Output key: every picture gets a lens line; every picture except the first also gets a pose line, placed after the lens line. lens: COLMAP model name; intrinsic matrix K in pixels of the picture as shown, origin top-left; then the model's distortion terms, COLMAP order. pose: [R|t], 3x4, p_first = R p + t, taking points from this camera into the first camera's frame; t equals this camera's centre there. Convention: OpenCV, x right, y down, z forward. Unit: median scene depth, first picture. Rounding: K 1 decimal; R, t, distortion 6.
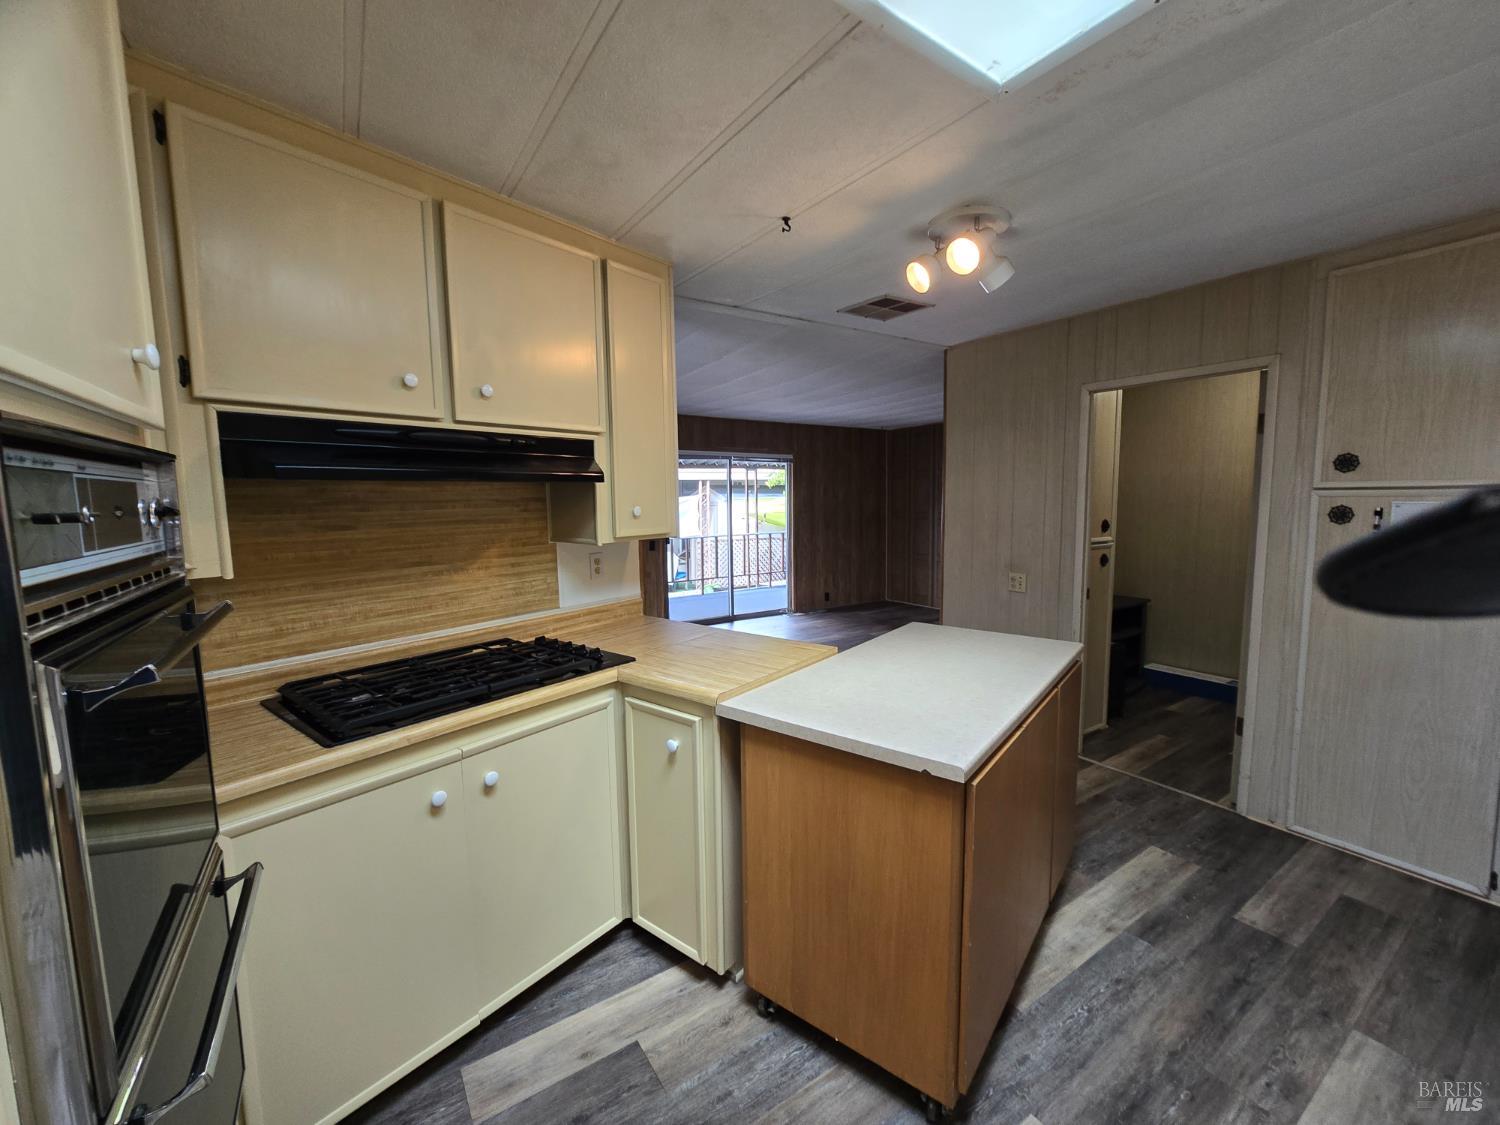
lens RADIAL K [[610.2, 0, 749.0], [0, 610.2, 555.5], [0, 0, 1]] dist [-0.002453, -0.000375]
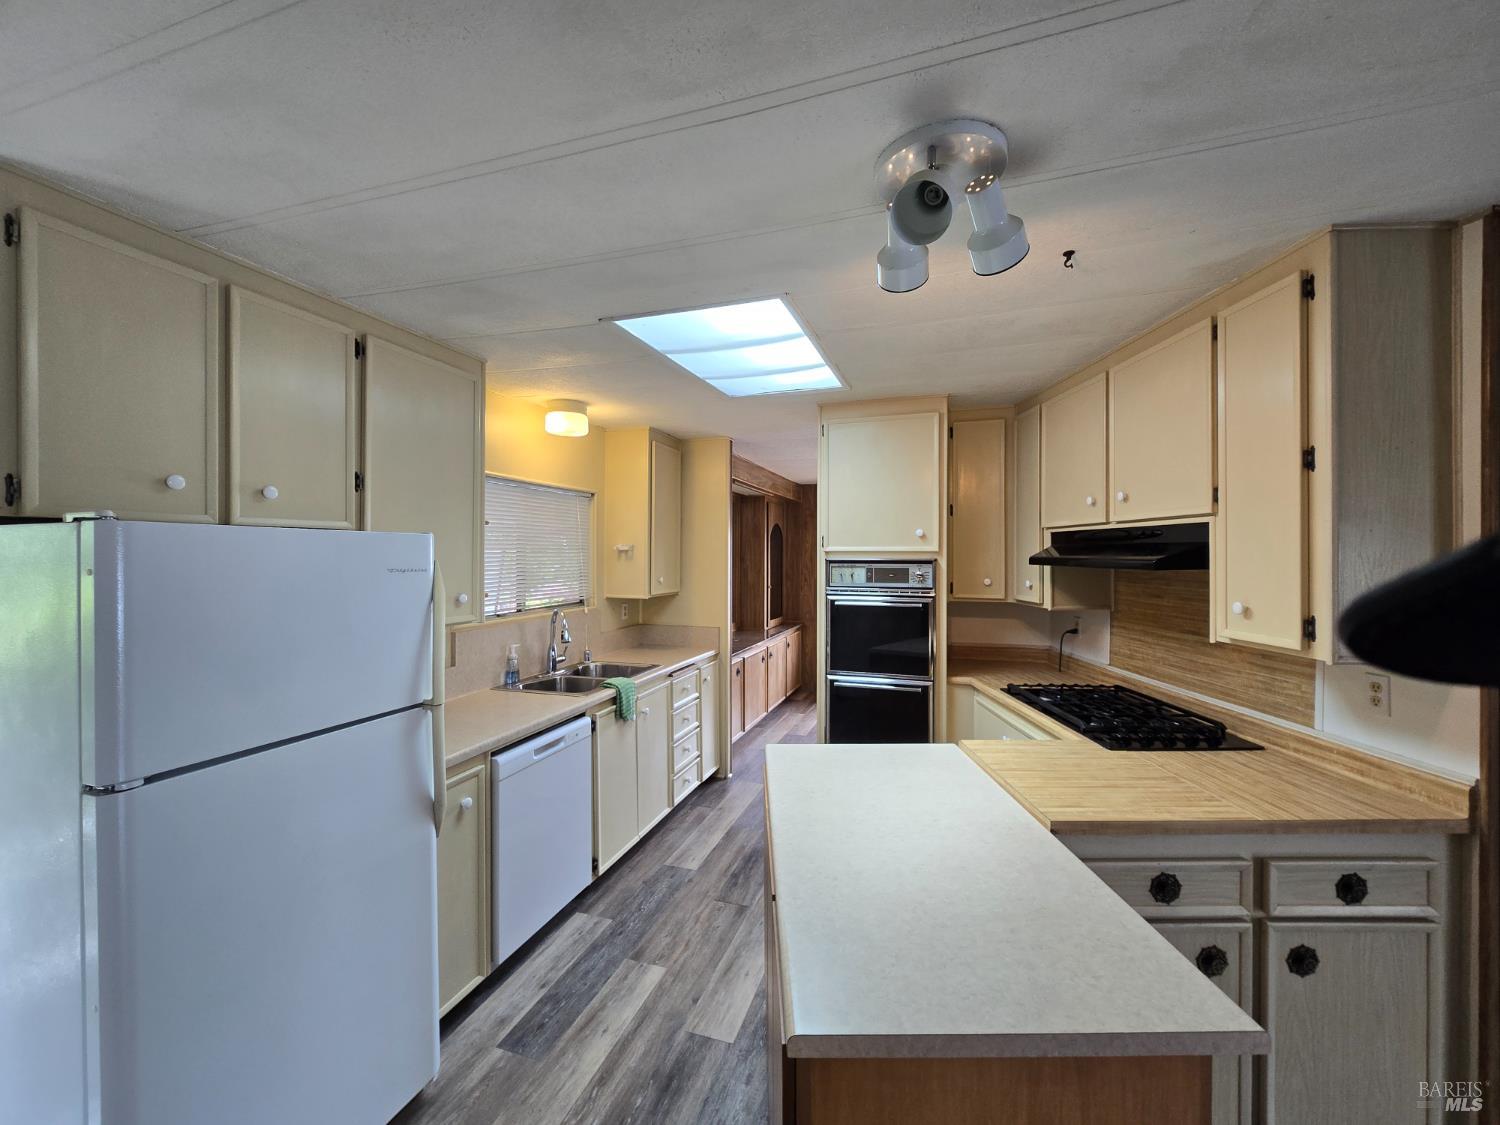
lens RADIAL K [[610.2, 0, 748.4], [0, 610.2, 558.6], [0, 0, 1]] dist [-0.002453, -0.000375]
pose [[-0.789419, 0.021904, -0.613463, 0.903825], [-0.045586, 0.994512, 0.094171, -0.209869], [0.612159, 0.102305, -0.784089, 1.432959]]
